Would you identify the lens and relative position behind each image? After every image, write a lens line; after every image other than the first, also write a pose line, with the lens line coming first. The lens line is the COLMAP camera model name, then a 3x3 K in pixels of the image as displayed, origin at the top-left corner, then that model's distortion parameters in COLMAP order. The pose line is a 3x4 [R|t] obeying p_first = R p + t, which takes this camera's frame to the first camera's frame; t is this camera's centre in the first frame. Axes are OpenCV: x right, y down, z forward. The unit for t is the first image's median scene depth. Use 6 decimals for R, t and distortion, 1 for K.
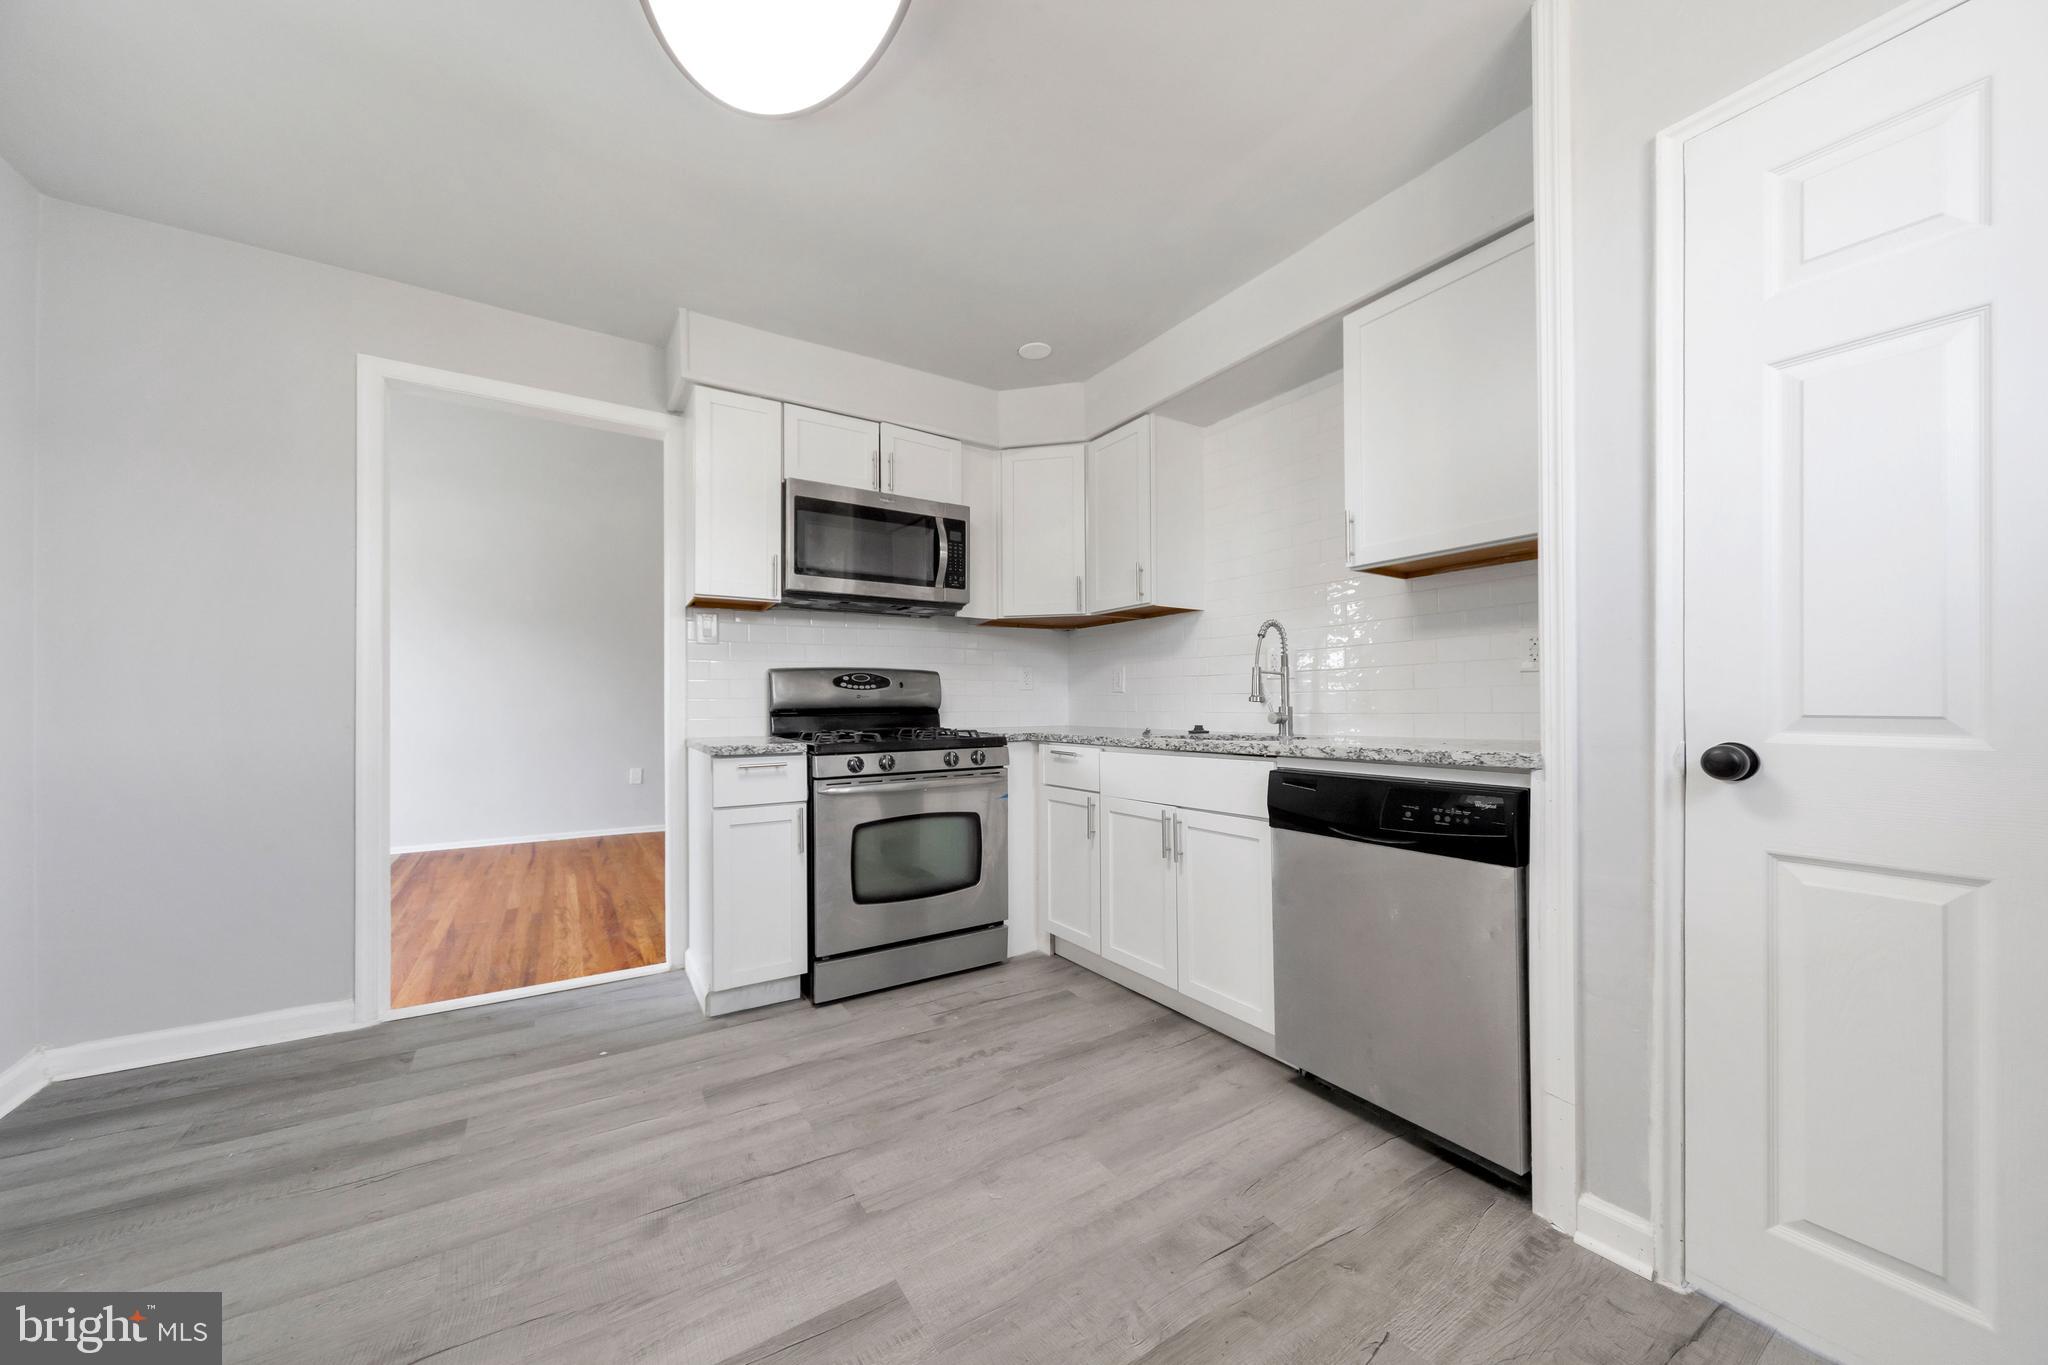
lens RADIAL K [[725.2, 0, 1028.8], [0, 725.2, 697.2], [0, 0, 1]] dist [0.003092, -0.000036]
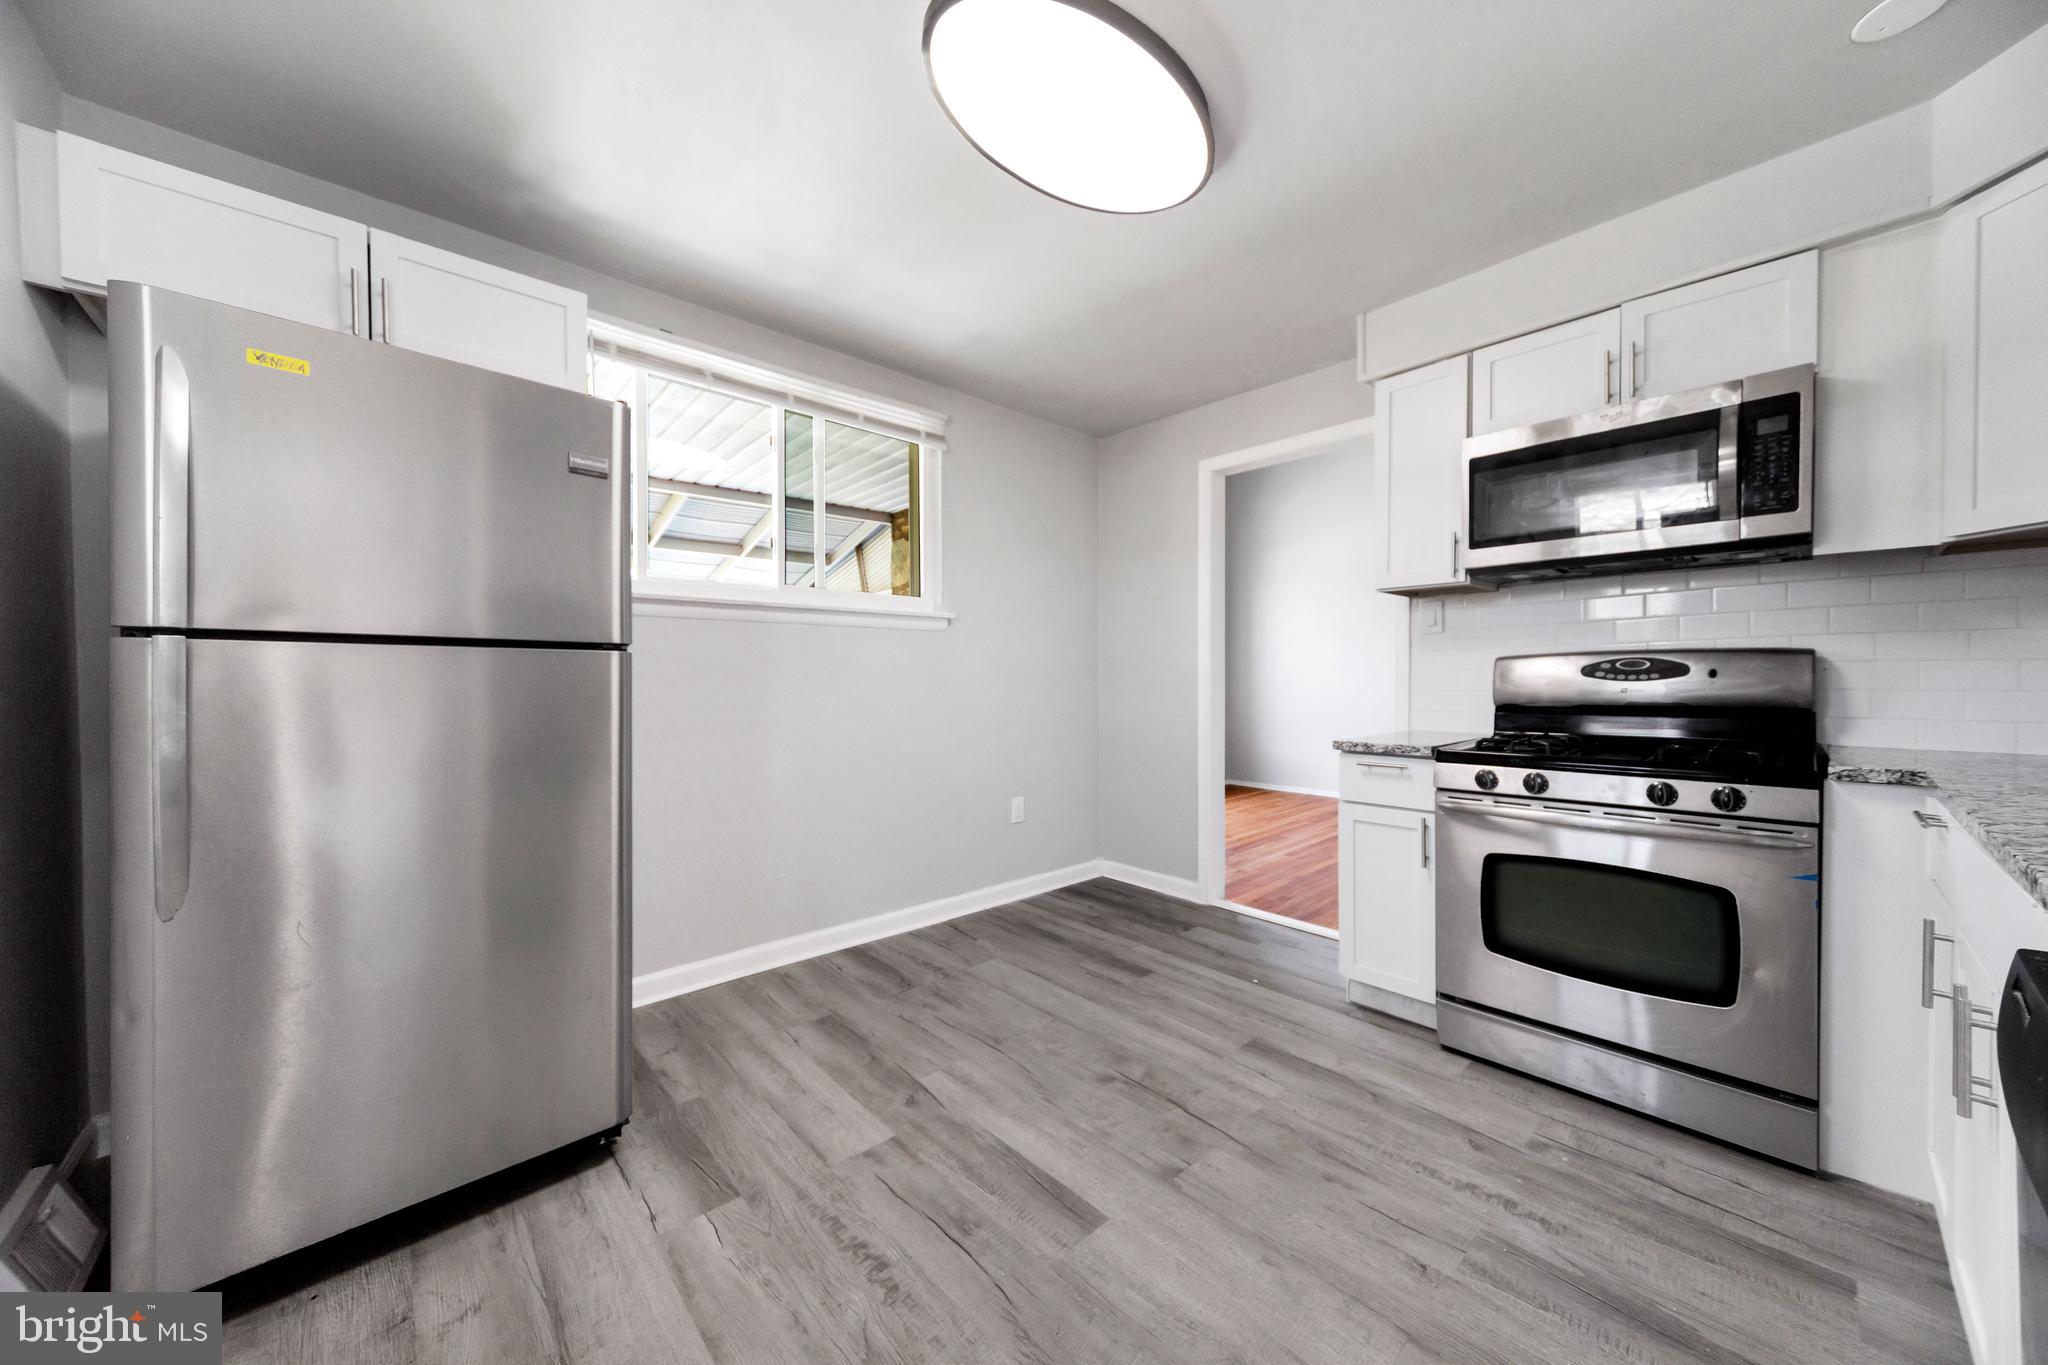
lens RADIAL K [[725.2, 0, 1029.2], [0, 725.2, 681.5], [0, 0, 1]] dist [0.003092, -0.000036]
pose [[0.164743, 0.009710, -0.986289, 0.589233], [0.011138, 0.999869, 0.011704, -0.038326], [0.986274, -0.012913, 0.164614, 0.448327]]
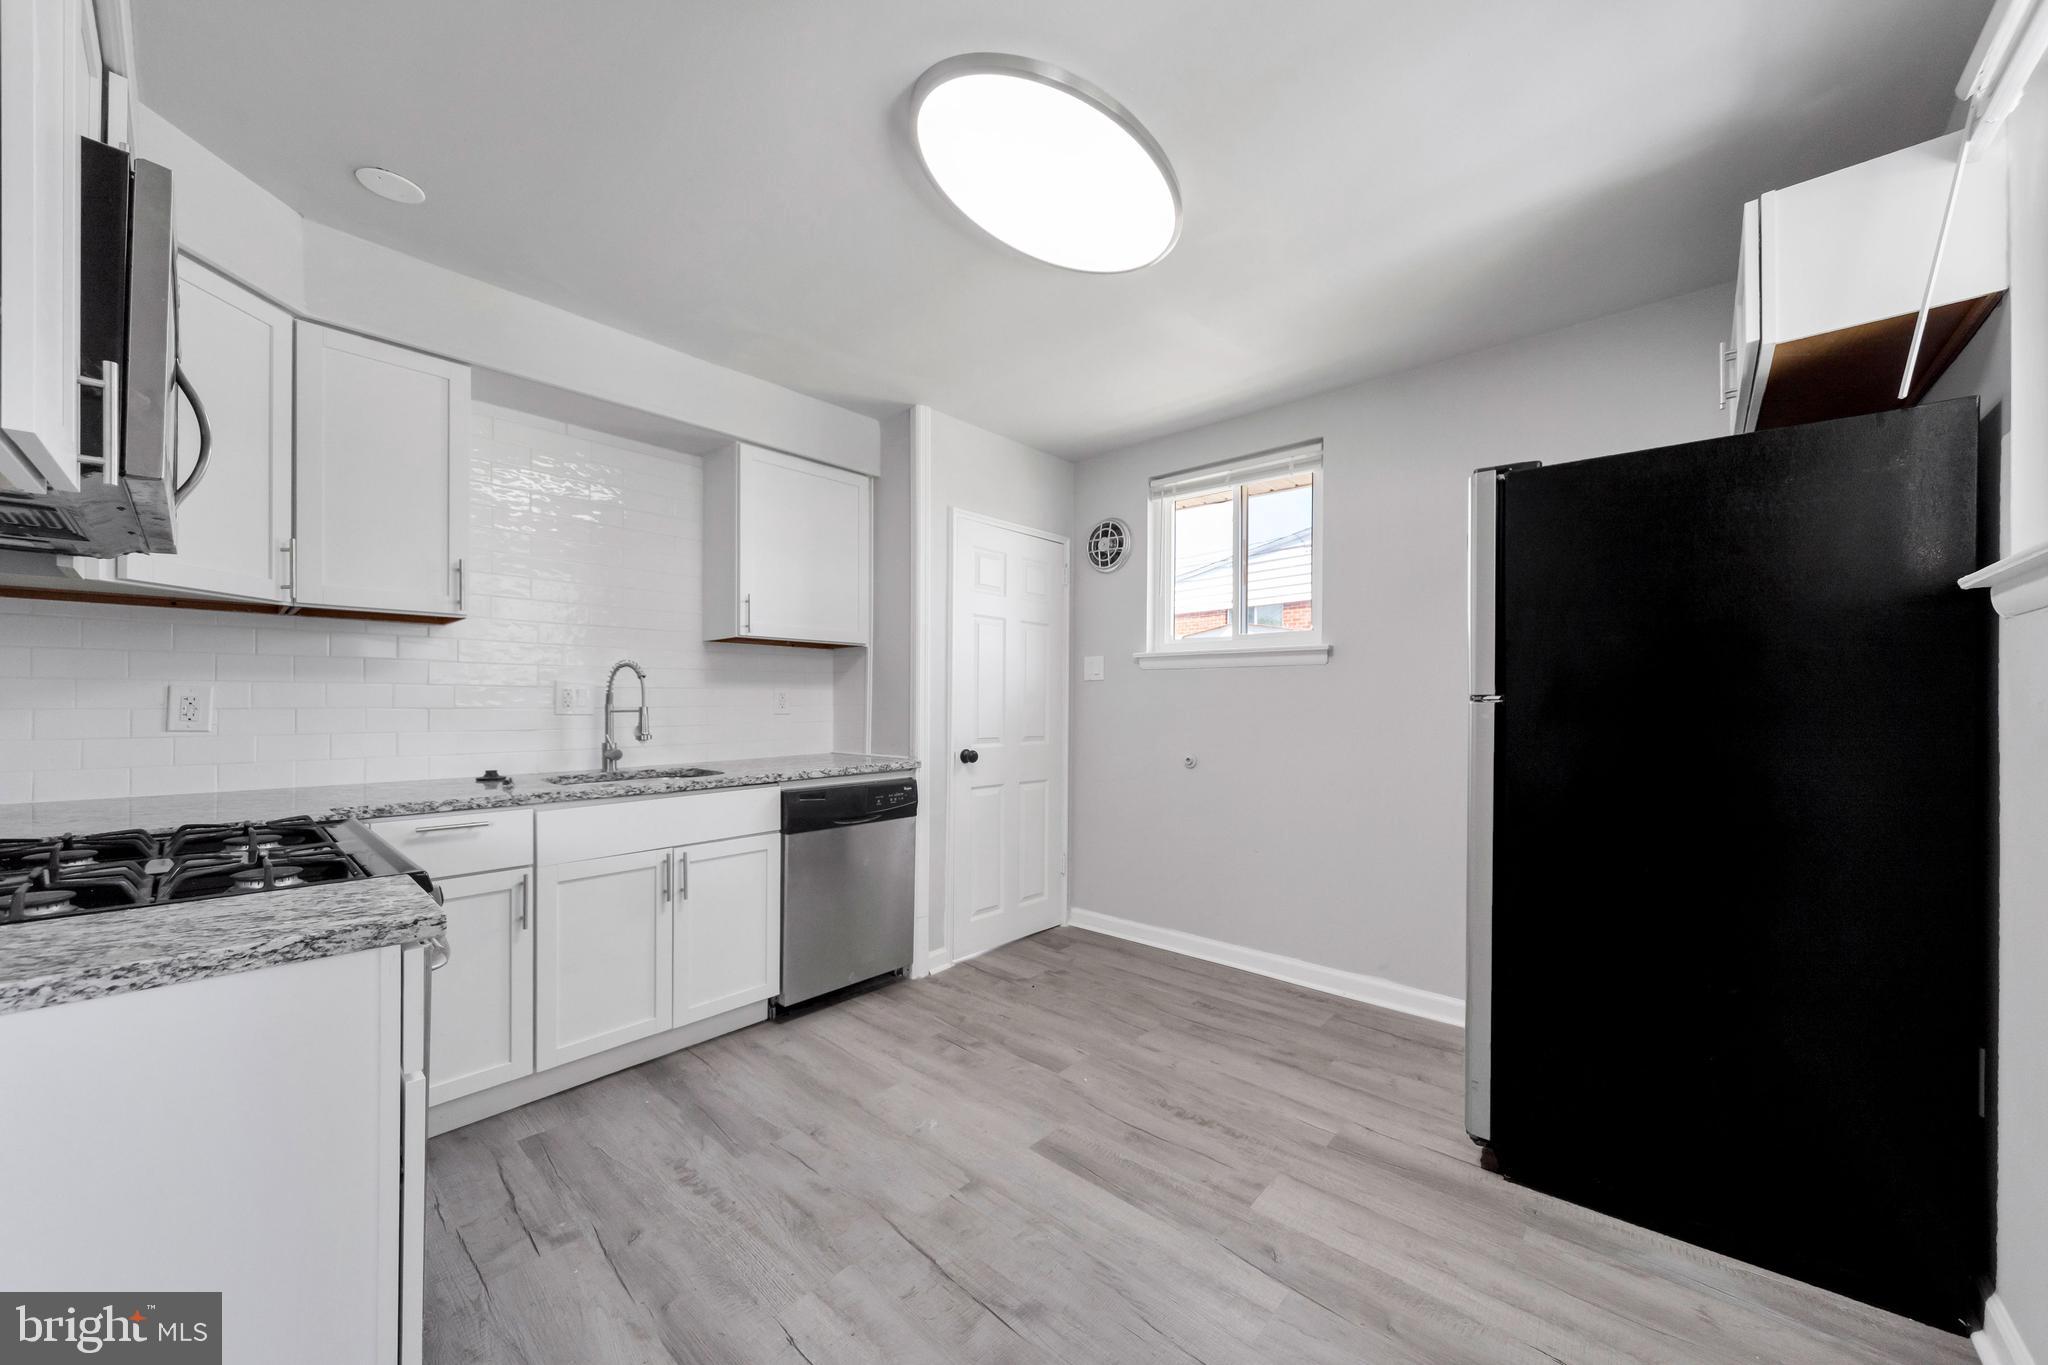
lens RADIAL K [[725.2, 0, 1032.8], [0, 725.2, 700.7], [0, 0, 1]] dist [0.003092, -0.000036]
pose [[-0.267193, 0.007991, 0.963610, -1.032013], [-0.010739, 0.999879, -0.011269, -0.054261], [-0.963583, -0.013360, -0.267075, 0.896698]]
